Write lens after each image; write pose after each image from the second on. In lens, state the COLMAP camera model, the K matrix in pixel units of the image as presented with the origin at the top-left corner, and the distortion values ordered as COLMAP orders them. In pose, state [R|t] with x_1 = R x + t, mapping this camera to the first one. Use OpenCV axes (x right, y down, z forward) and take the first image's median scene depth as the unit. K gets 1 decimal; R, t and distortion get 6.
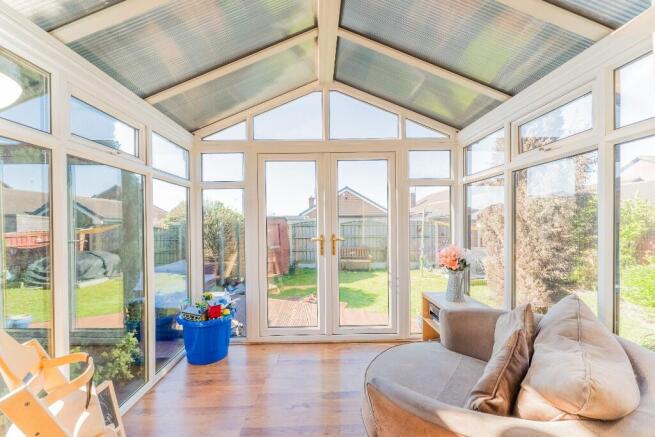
lens RADIAL K [[271.3, 0, 325.0], [0, 271.3, 223.4], [0, 0, 1]] dist [-0.000017, -0.000037]
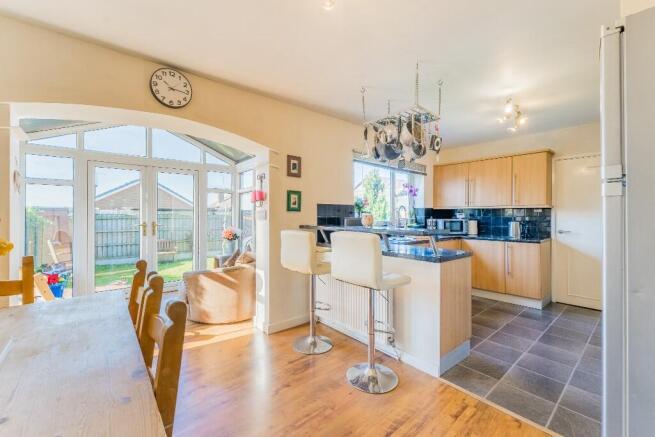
lens RADIAL K [[265.7, 0, 315.0], [0, 265.7, 215.0], [0, 0, 1]] dist [-0.000742, -0.000160]
pose [[0.794273, 0.014111, 0.607397, -0.151575], [-0.007634, 0.999883, -0.013247, 0.017371], [-0.607513, 0.005884, 0.794288, -0.686579]]
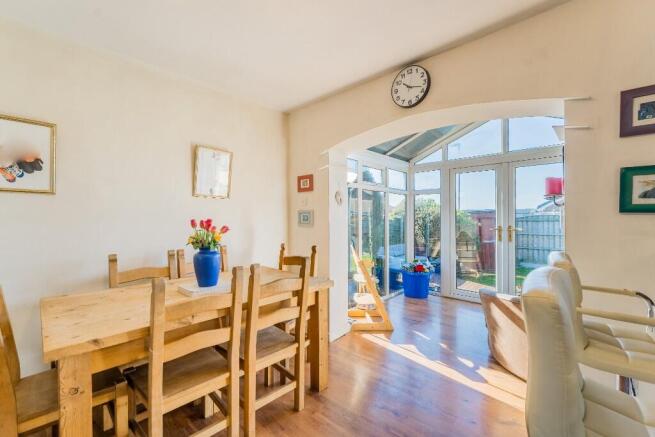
lens RADIAL K [[275.1, 0, 327.5], [0, 275.1, 218.5], [0, 0, 1]] dist [0.000057, -0.000053]
pose [[0.730046, 0.010354, -0.683320, 0.290049], [-0.006051, 0.999944, 0.008687, 0.000361], [0.683372, -0.002207, 0.730067, -0.544735]]
